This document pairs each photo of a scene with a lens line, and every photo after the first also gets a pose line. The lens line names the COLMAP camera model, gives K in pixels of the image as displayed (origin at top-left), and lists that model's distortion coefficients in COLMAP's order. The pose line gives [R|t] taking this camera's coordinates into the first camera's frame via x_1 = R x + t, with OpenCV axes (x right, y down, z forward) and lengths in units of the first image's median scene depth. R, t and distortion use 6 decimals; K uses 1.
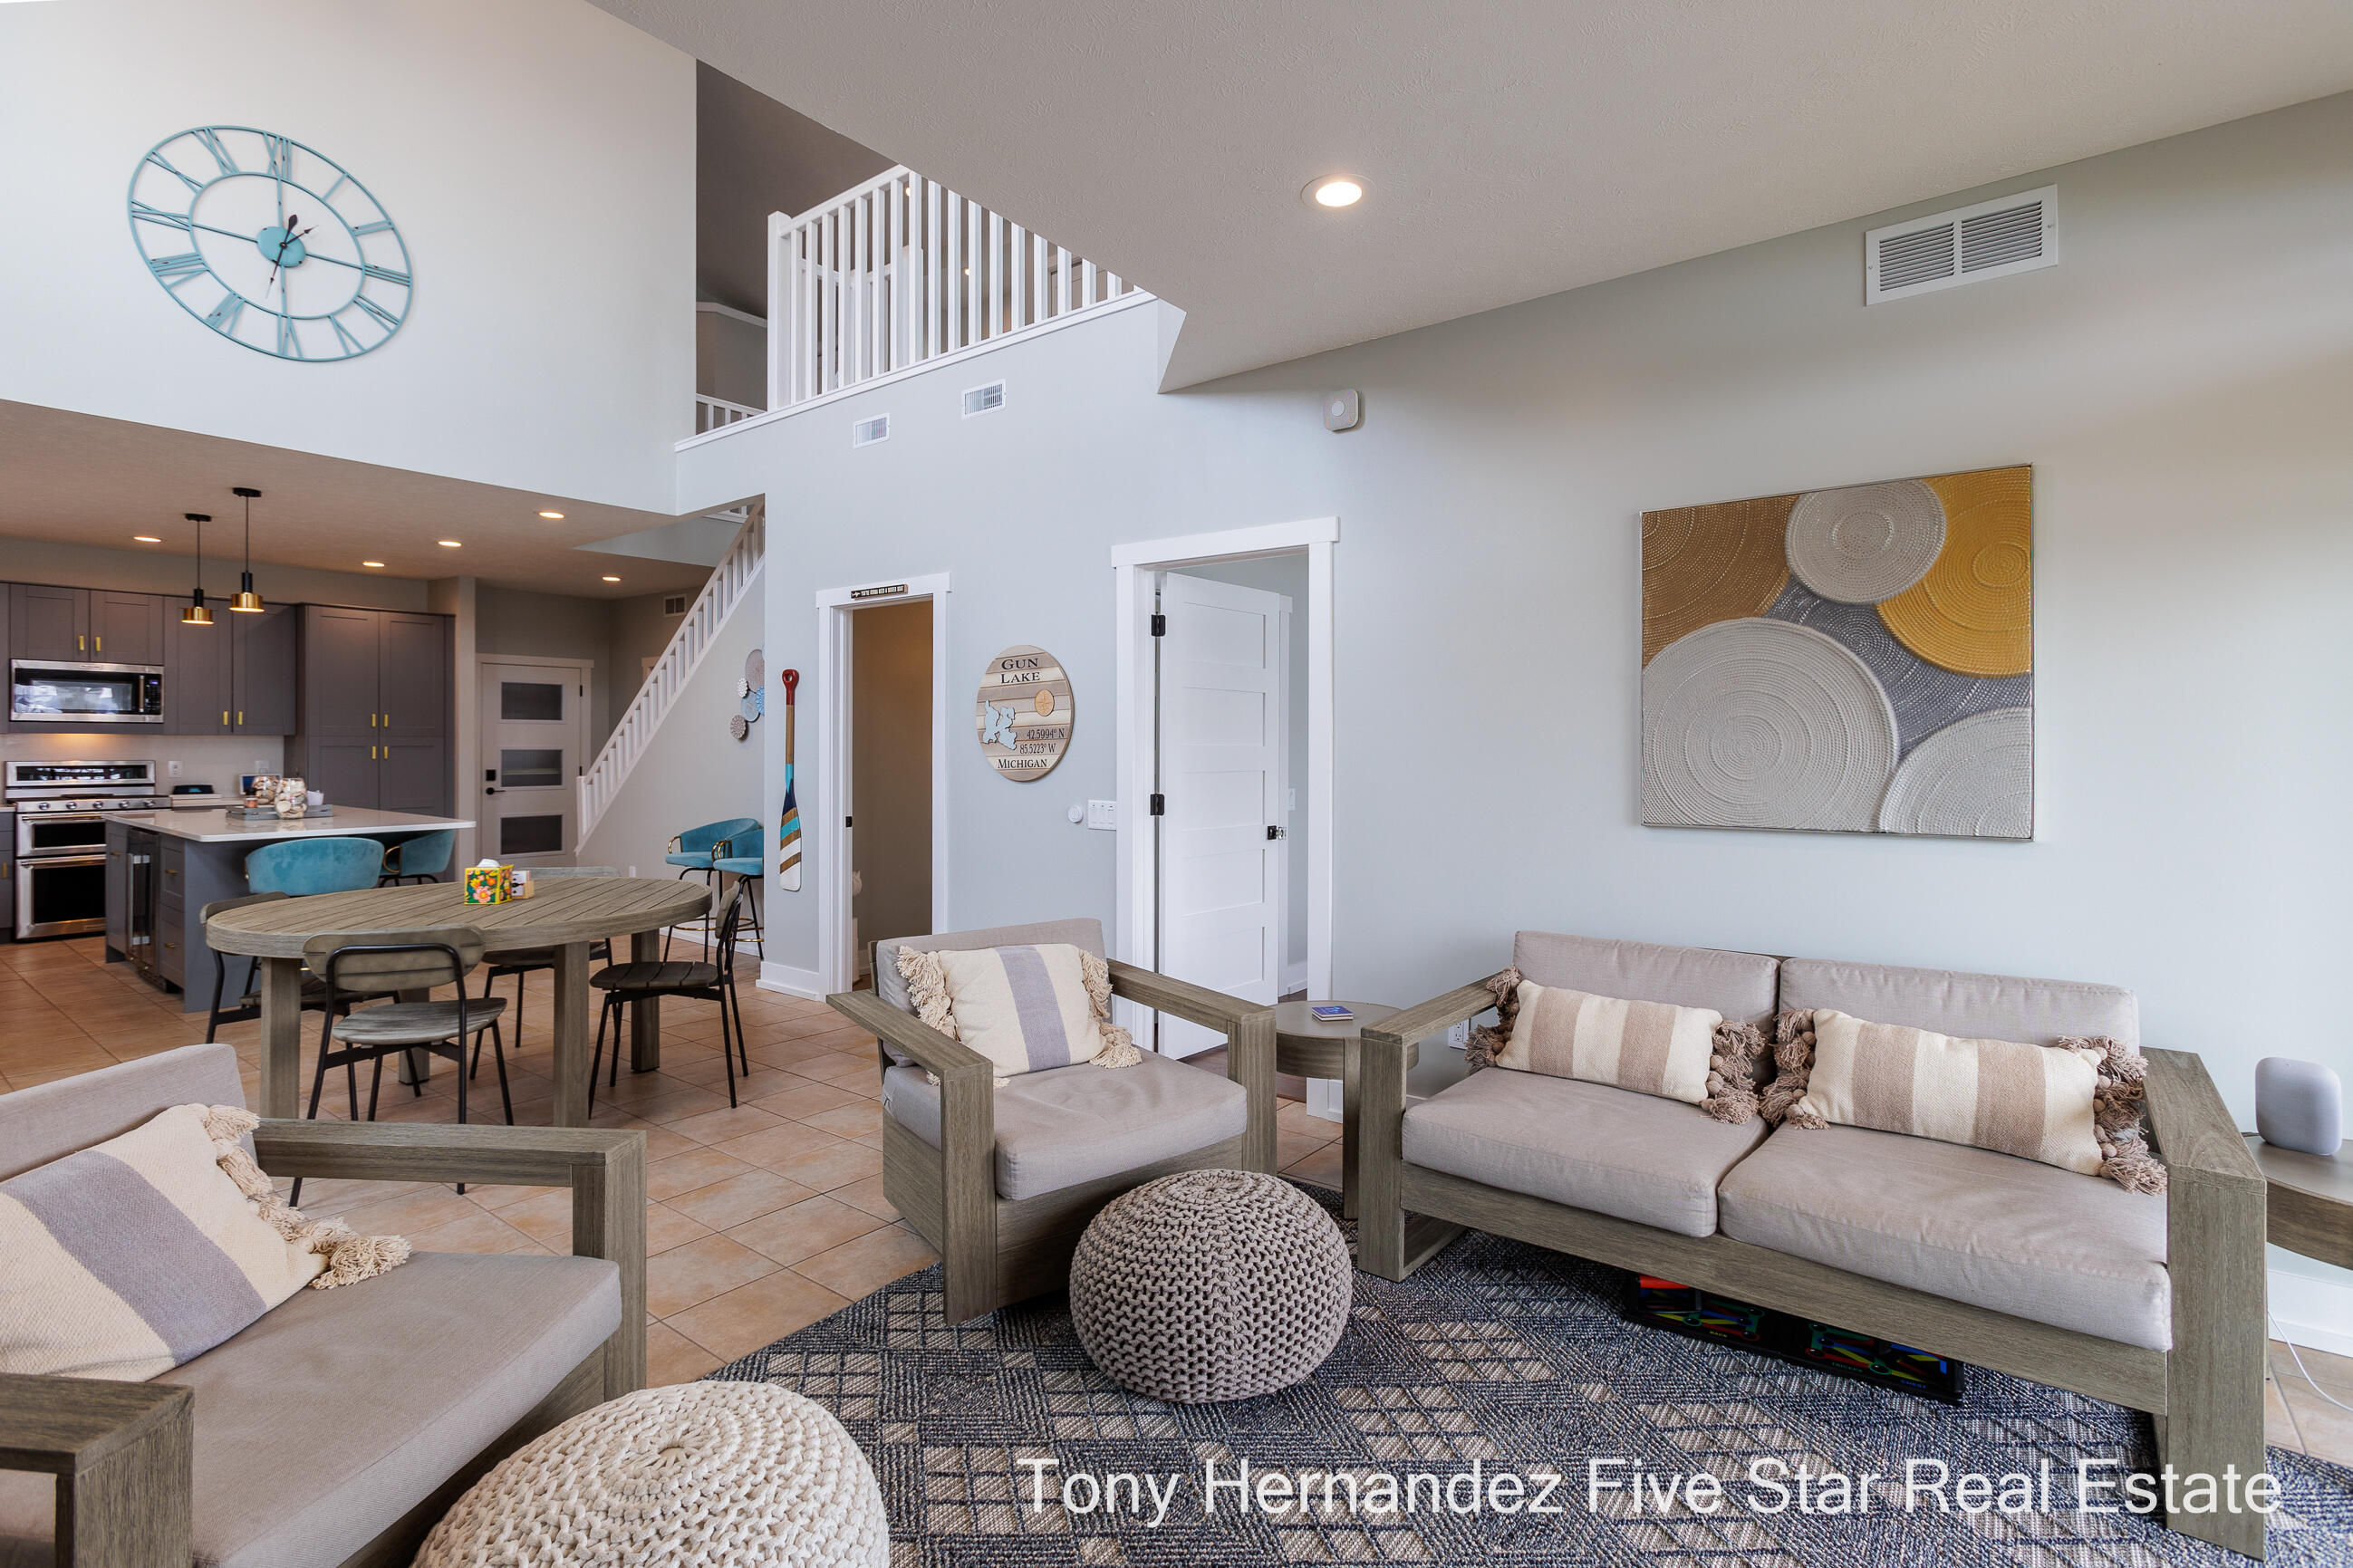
lens RADIAL K [[1106.9, 0, 1193.3], [0, 1106.9, 749.0], [0, 0, 1]] dist [-0.017643, 0.011647]
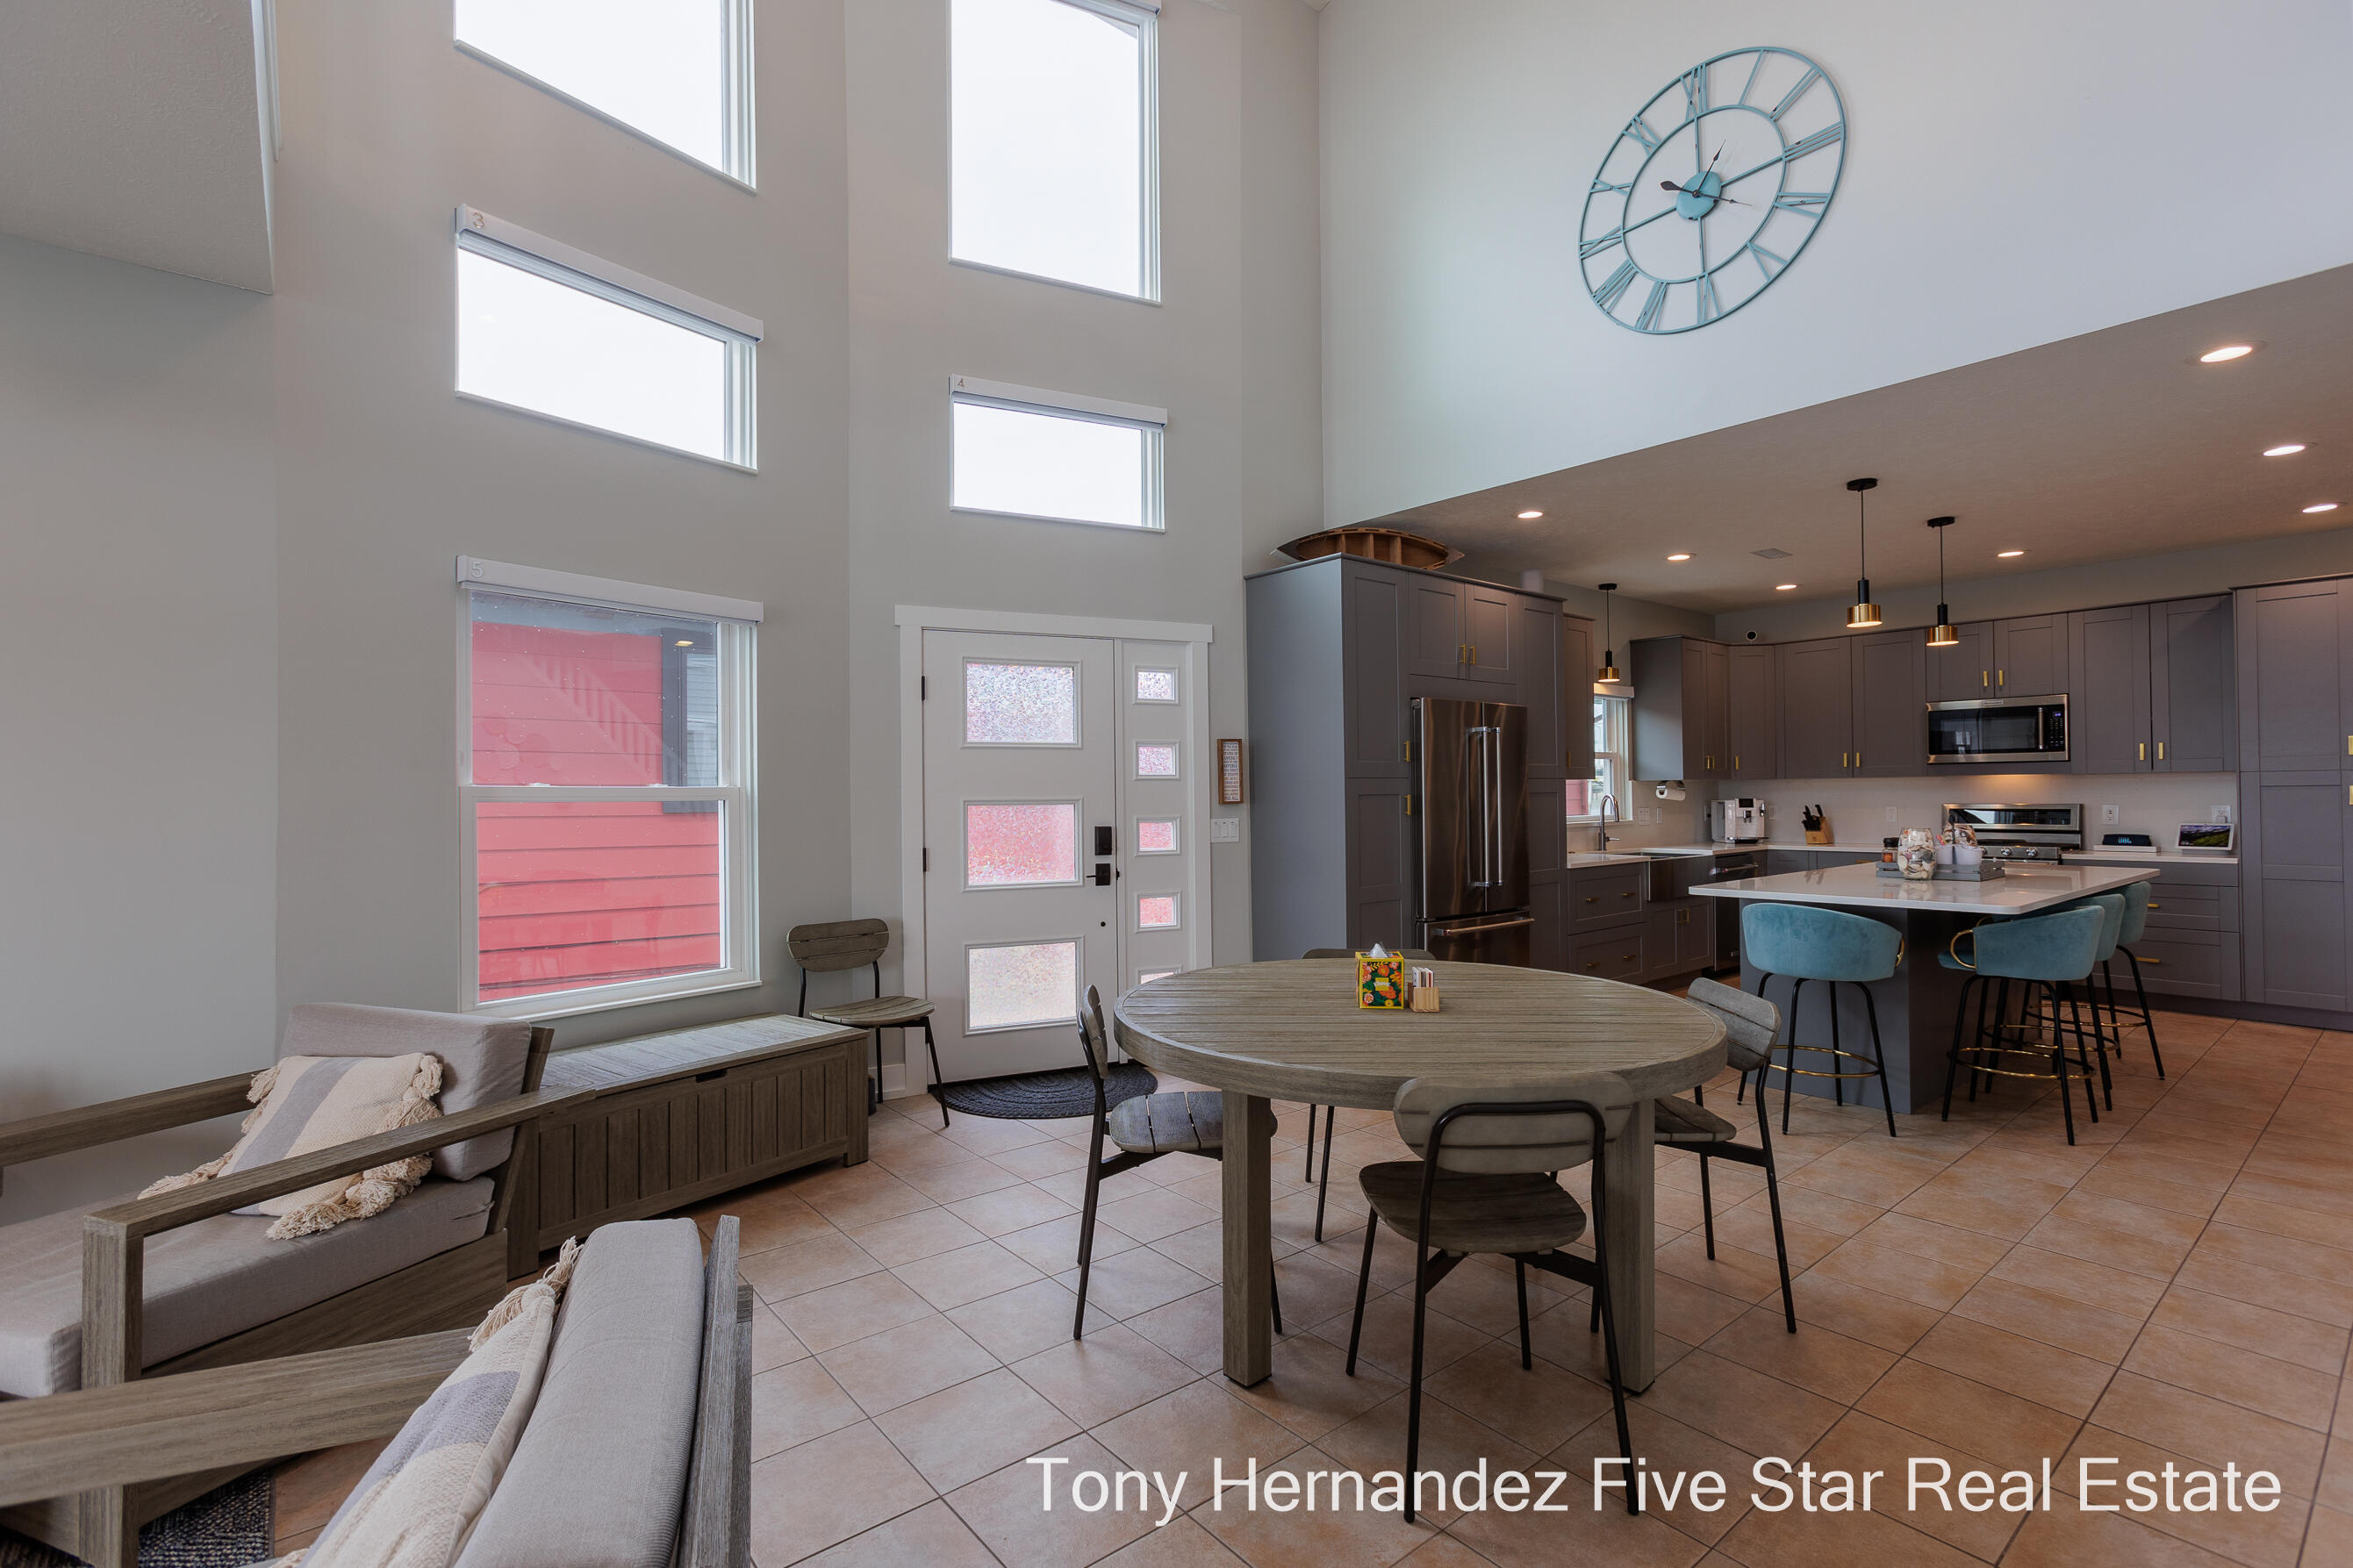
lens RADIAL K [[1072.7, 0, 1171.8], [0, 1072.7, 791.2], [0, 0, 1]] dist [-0.025568, 0.021501]
pose [[-0.231184, -0.004626, -0.972899, 0.054987], [0.004835, 0.999971, -0.005903, 0.002745], [0.972898, -0.006069, -0.231155, 0.758843]]
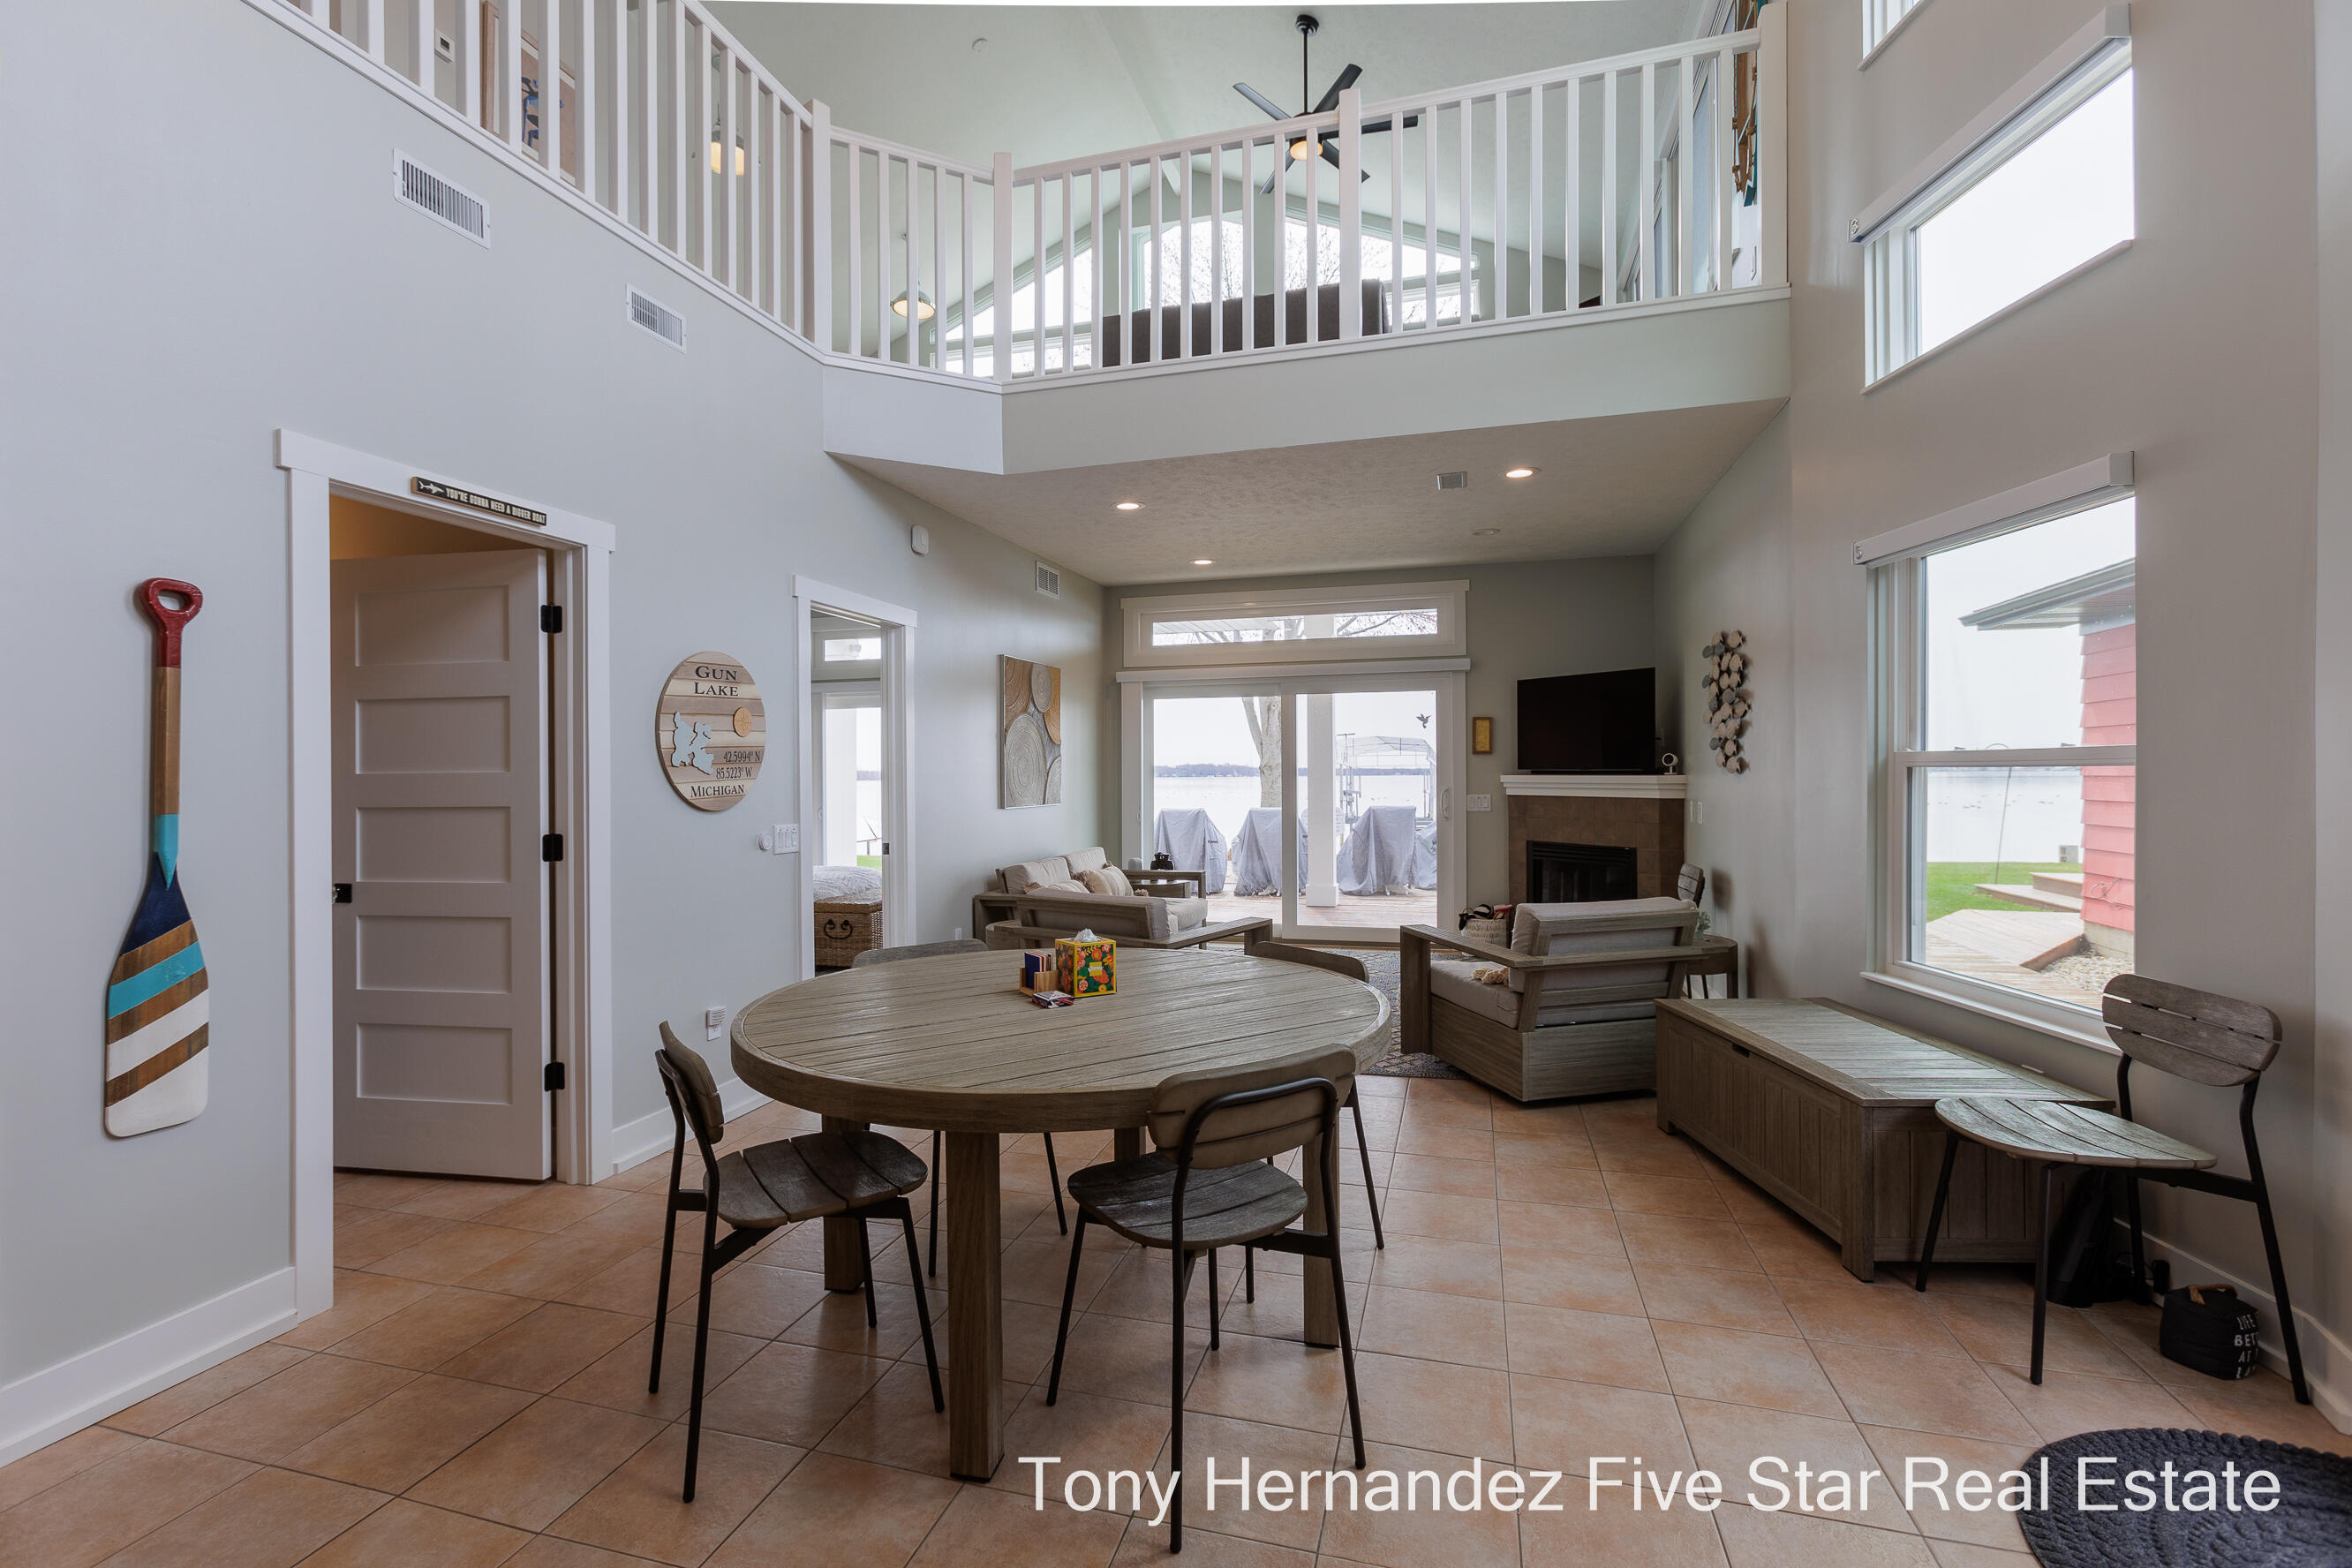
lens RADIAL K [[1083.2, 0, 1157.3], [0, 1083.2, 775.6], [0, 0, 1]] dist [-0.009527, 0.011872]
pose [[-0.362535, -0.000641, 0.931970, -0.947697], [0.009769, 0.999942, 0.004488, 0.000887], [-0.931919, 0.010731, -0.362508, 0.886945]]
